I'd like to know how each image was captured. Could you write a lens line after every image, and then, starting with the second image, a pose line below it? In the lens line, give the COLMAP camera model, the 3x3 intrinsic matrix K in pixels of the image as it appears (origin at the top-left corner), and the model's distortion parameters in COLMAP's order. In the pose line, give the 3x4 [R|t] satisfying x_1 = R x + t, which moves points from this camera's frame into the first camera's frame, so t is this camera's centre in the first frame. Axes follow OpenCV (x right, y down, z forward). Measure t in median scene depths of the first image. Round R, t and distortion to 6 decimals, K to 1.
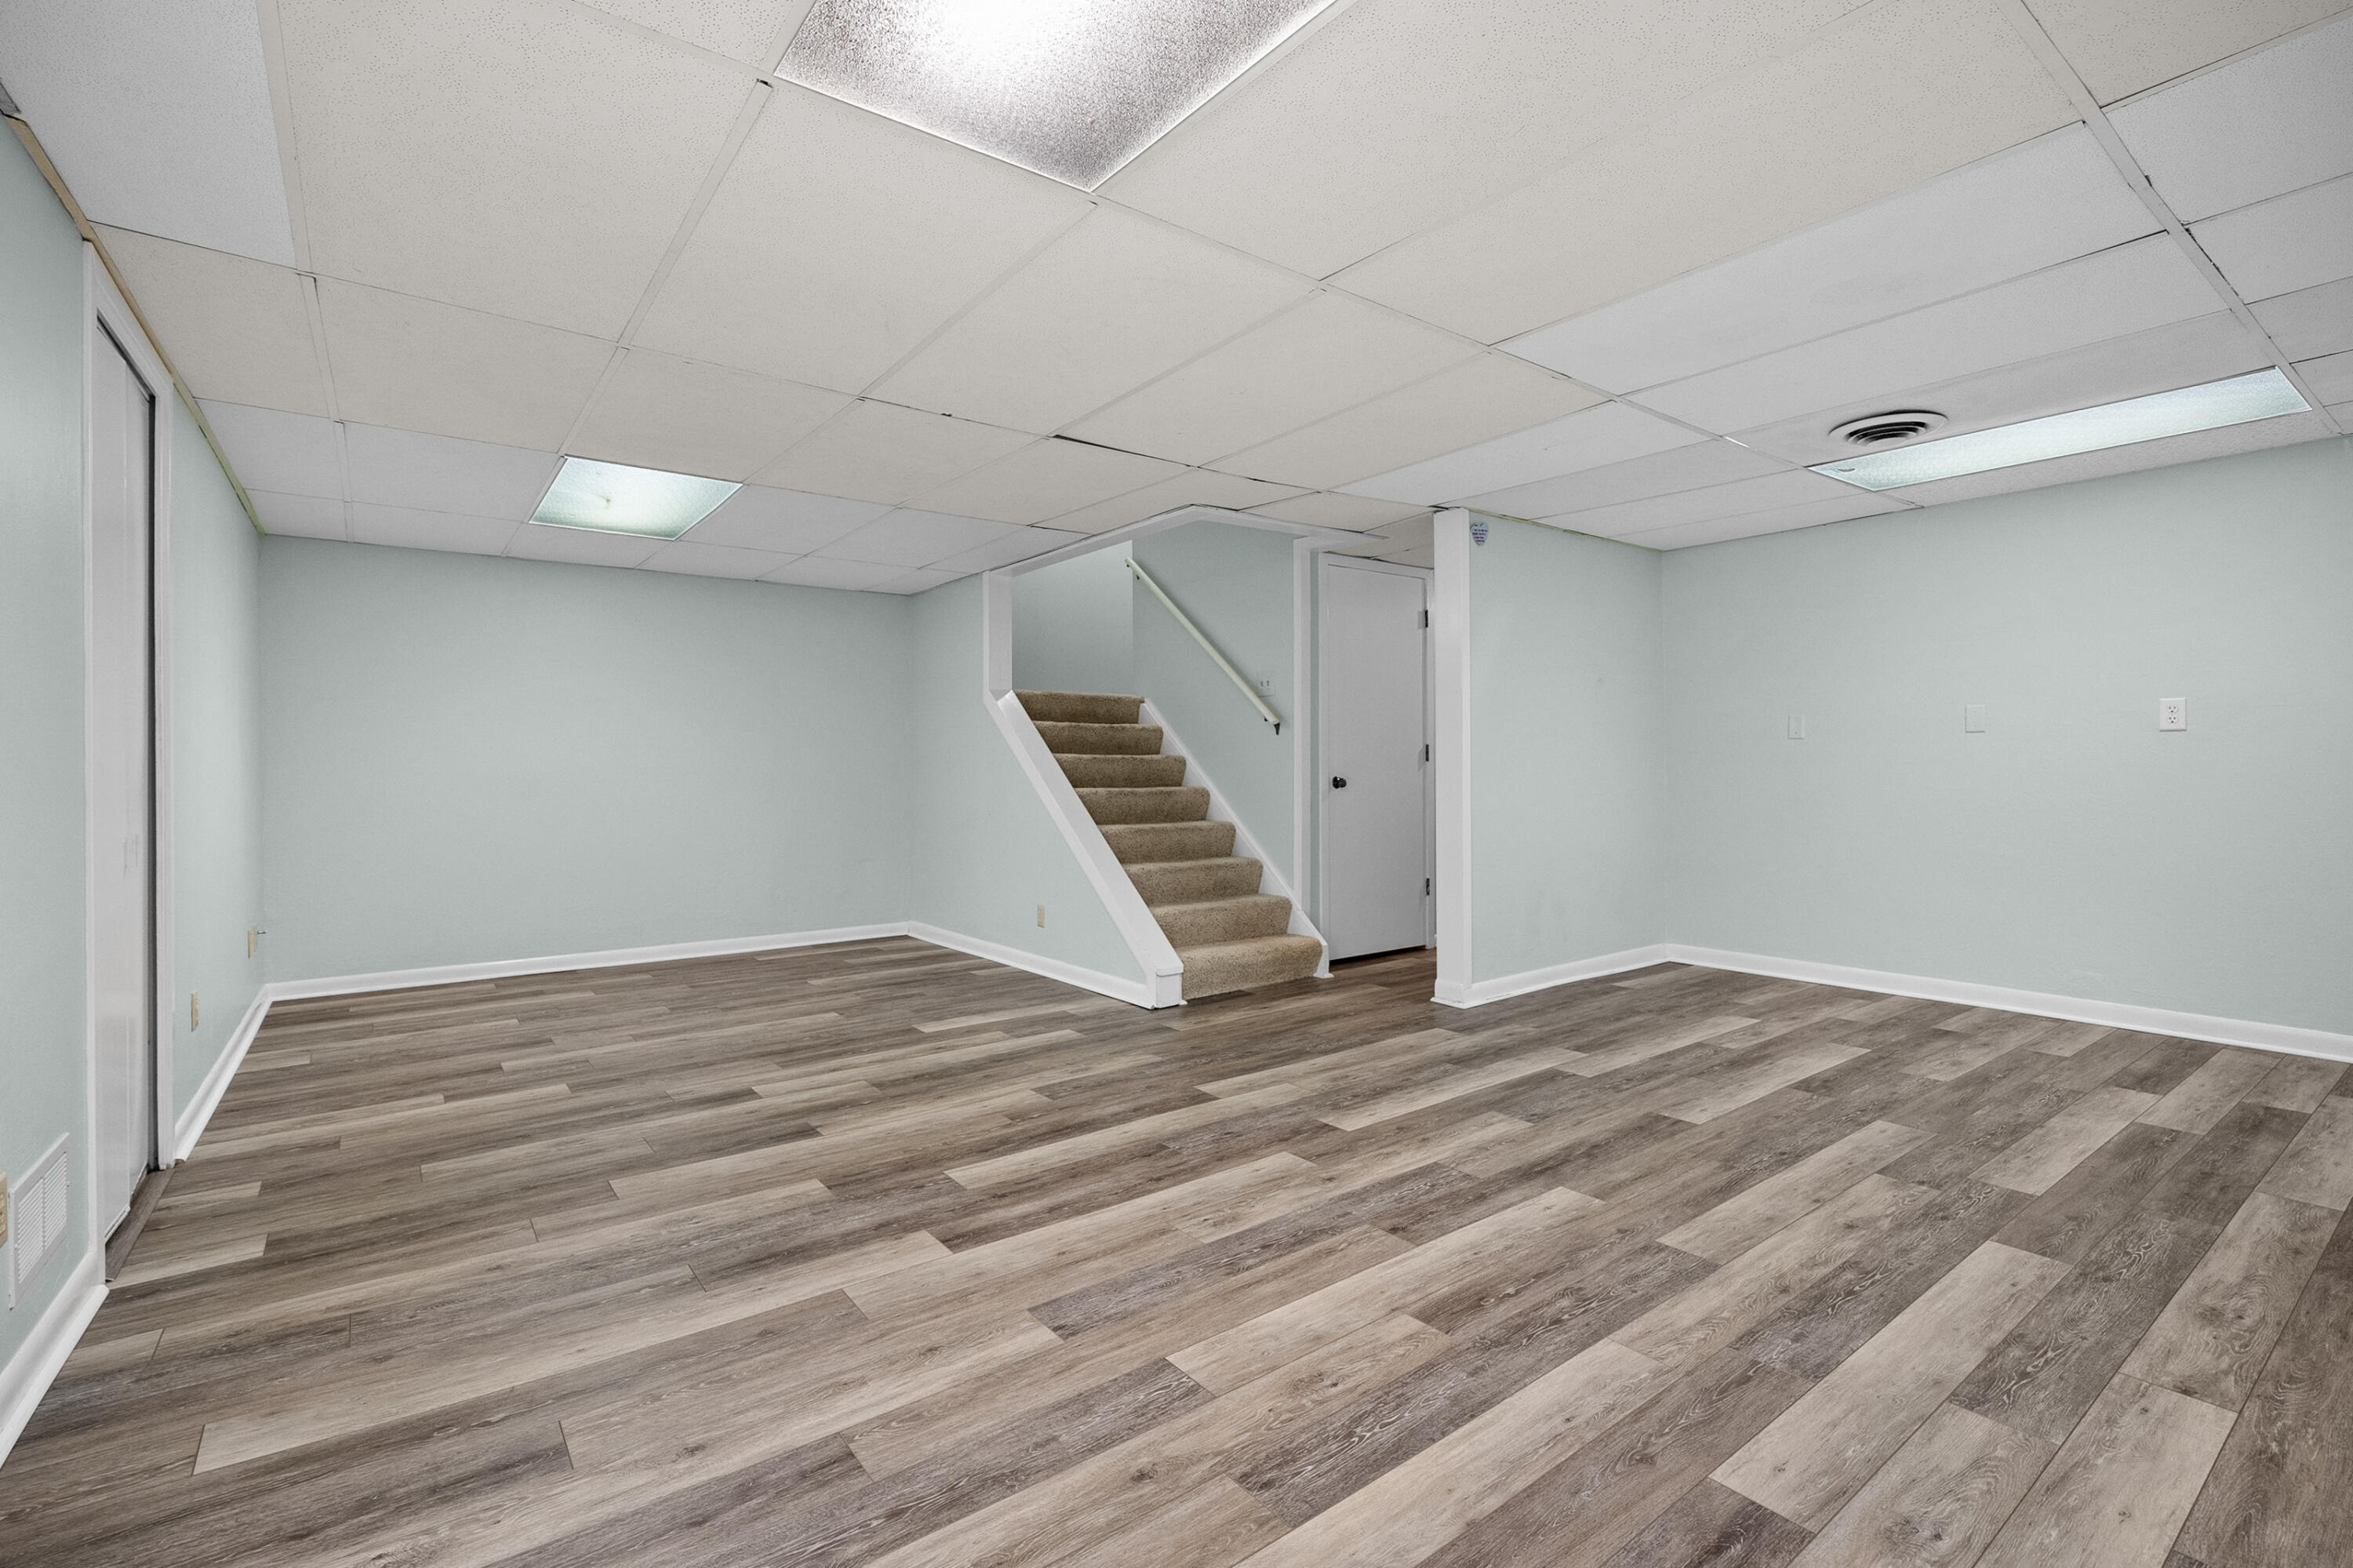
lens RADIAL K [[1070.9, 0, 1176.4], [0, 1070.9, 775.5], [0, 0, 1]] dist [-0.006516, 0.001778]
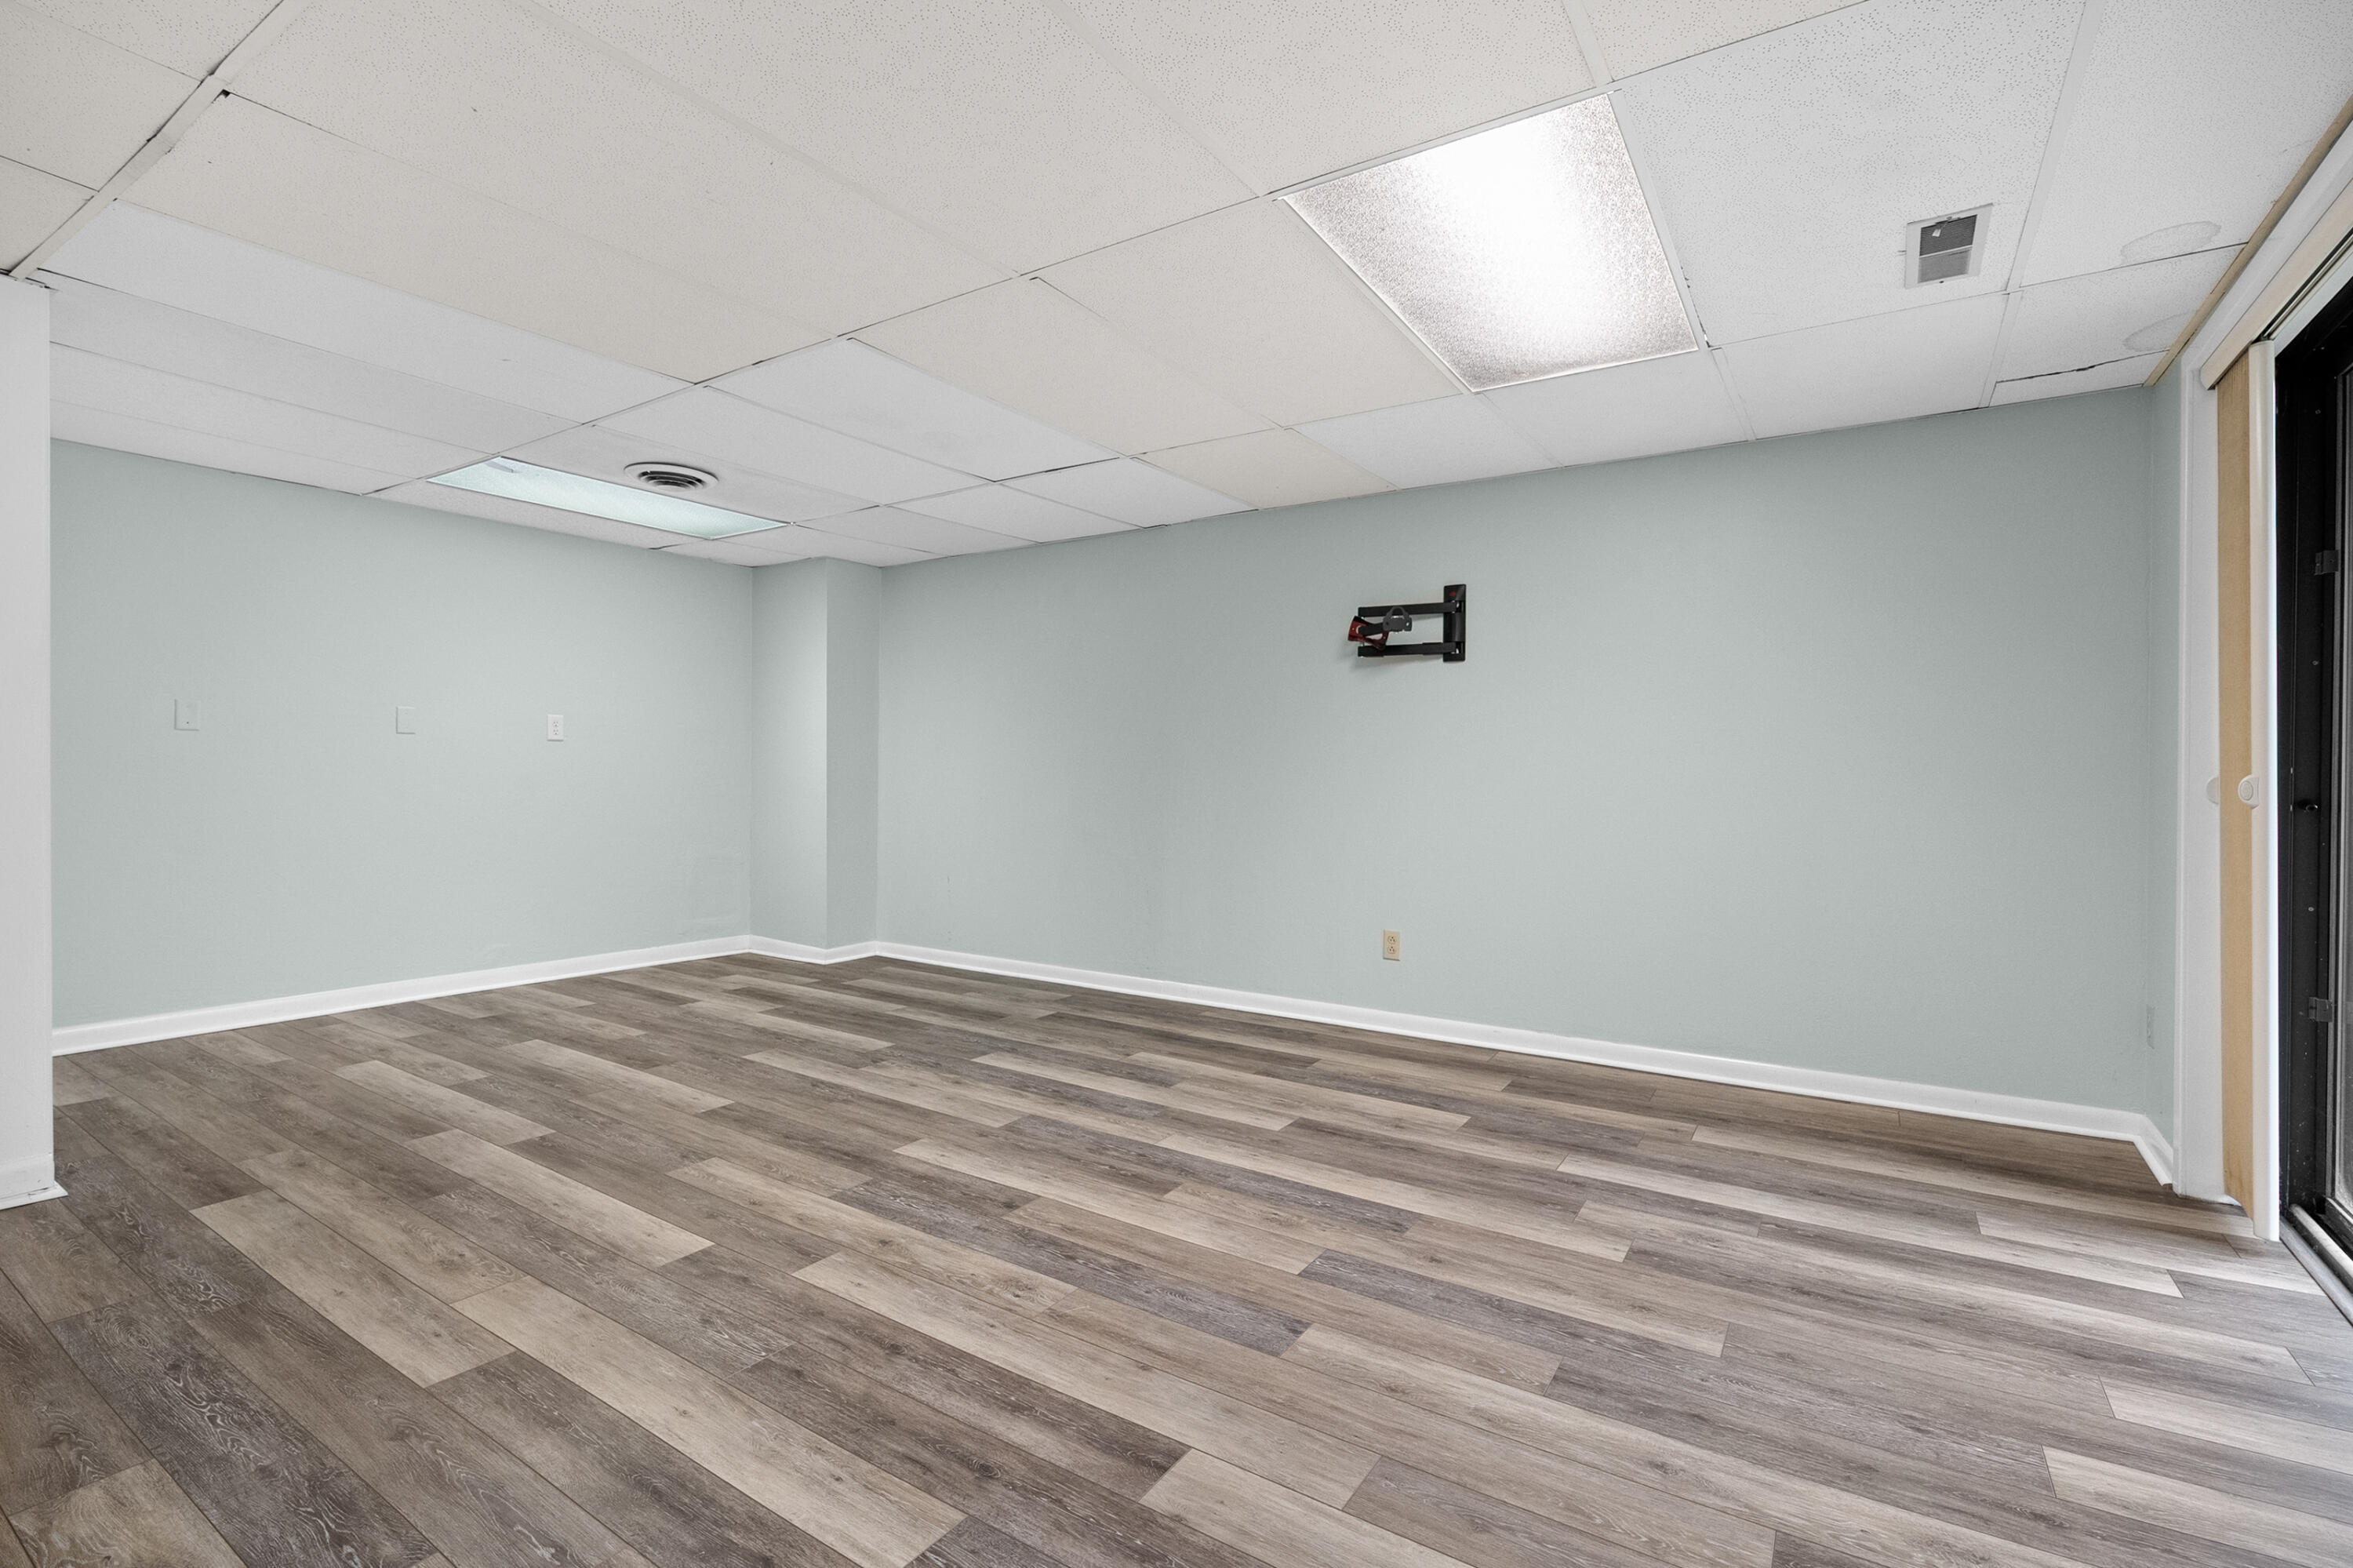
lens RADIAL K [[1070.9, 0, 1170.0], [0, 1070.9, 779.8], [0, 0, 1]] dist [-0.006516, 0.001778]
pose [[-0.343060, -0.003271, 0.939308, -0.847053], [0.000842, 0.999992, 0.003790, 0.000486], [-0.939313, 0.002091, -0.343054, 1.225425]]
